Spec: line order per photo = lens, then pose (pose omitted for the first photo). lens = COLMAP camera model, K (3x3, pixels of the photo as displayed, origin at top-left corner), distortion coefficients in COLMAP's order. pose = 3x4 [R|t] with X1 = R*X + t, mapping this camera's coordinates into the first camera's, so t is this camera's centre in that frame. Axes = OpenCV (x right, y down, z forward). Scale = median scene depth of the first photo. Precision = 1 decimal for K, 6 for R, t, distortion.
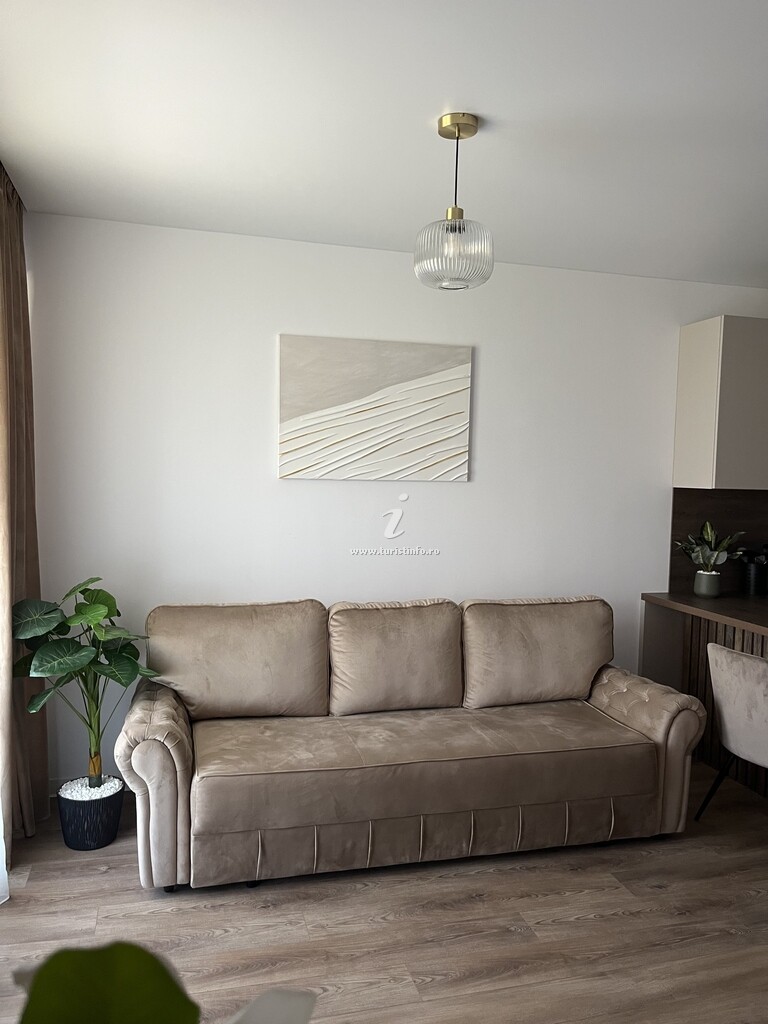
lens RADIAL K [[778.5, 0, 386.5], [0, 778.5, 512.5], [0, 0, 1]] dist [0.066285, -0.096992]
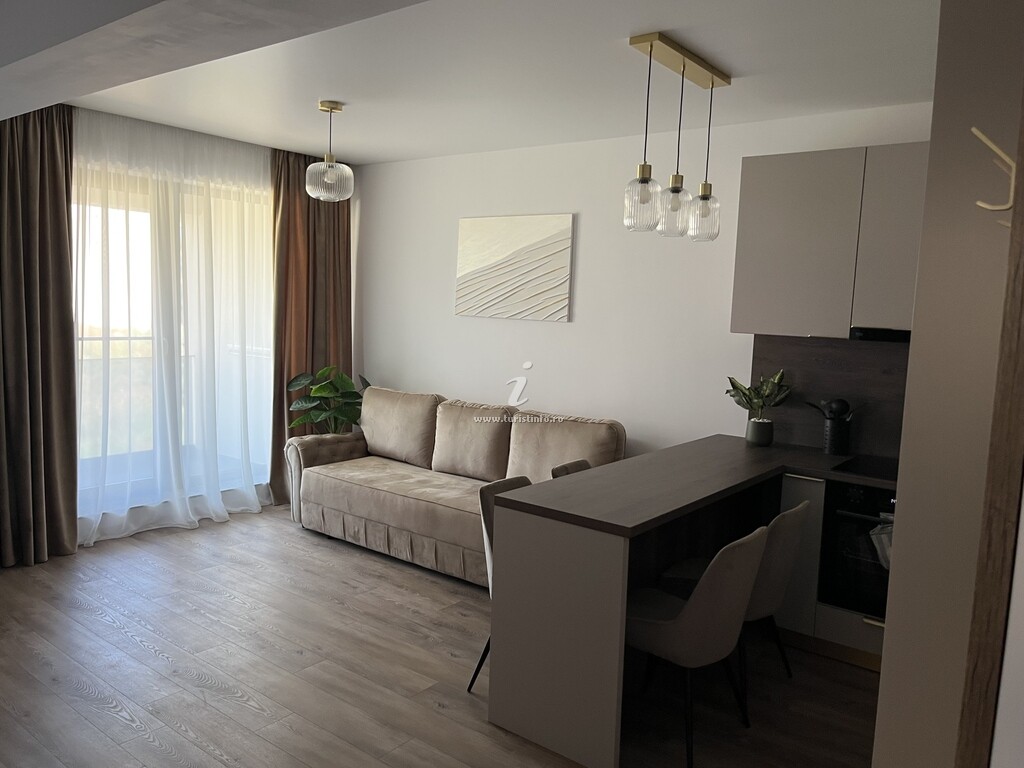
lens RADIAL K [[778.5, 0, 527.9], [0, 778.5, 370.5], [0, 0, 1]] dist [0.066285, -0.096992]
pose [[0.605835, 0.066335, -0.792820, 1.240153], [-0.065995, 0.997274, 0.033011, 0.002295], [0.792849, 0.032323, 0.608561, 0.213777]]
